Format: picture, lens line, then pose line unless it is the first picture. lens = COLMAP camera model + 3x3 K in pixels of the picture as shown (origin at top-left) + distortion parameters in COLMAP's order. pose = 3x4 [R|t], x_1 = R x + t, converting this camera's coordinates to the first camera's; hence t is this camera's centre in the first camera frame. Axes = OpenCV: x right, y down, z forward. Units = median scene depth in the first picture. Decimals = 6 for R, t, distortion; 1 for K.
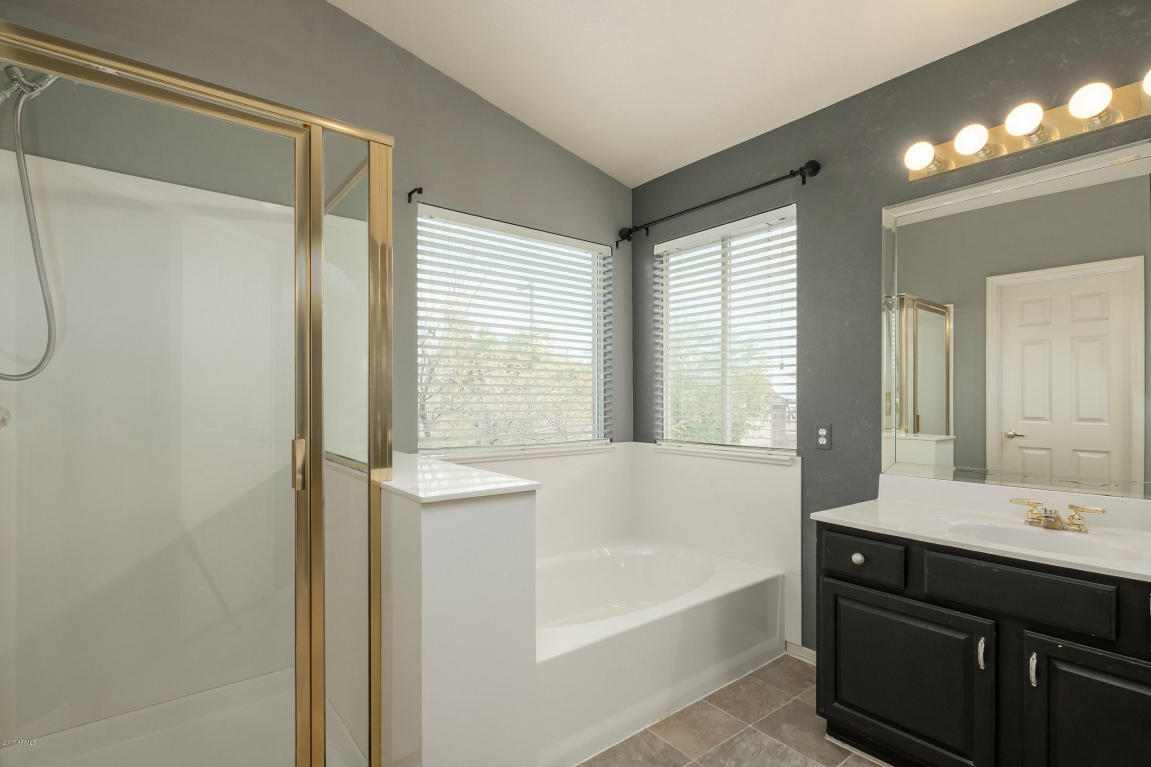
lens RADIAL K [[536.7, 0, 572.9], [0, 536.7, 390.0], [0, 0, 1]] dist [0.021200, 0.000431]
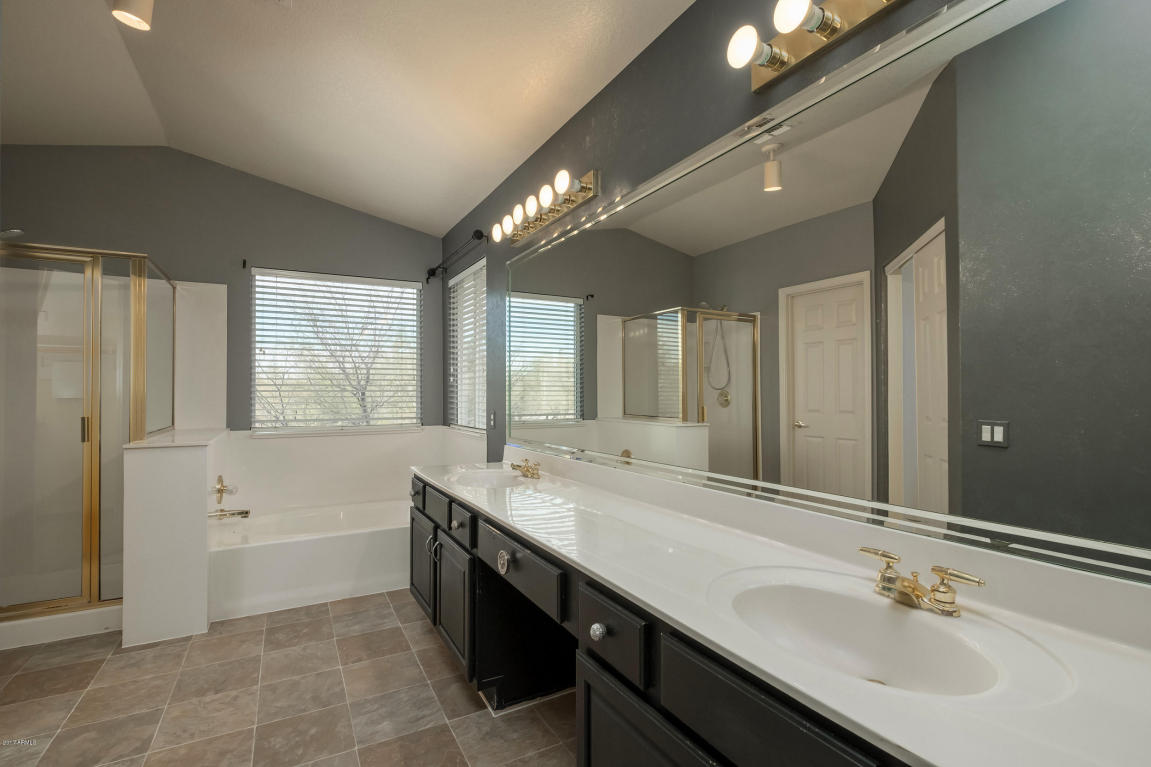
lens RADIAL K [[536.7, 0, 571.3], [0, 536.7, 378.4], [0, 0, 1]] dist [0.021200, 0.000431]
pose [[0.982452, -0.008275, -0.186333, 0.694697], [0.005275, 0.999849, -0.016586, 0.000787], [0.186442, 0.015312, 0.982347, -0.264107]]
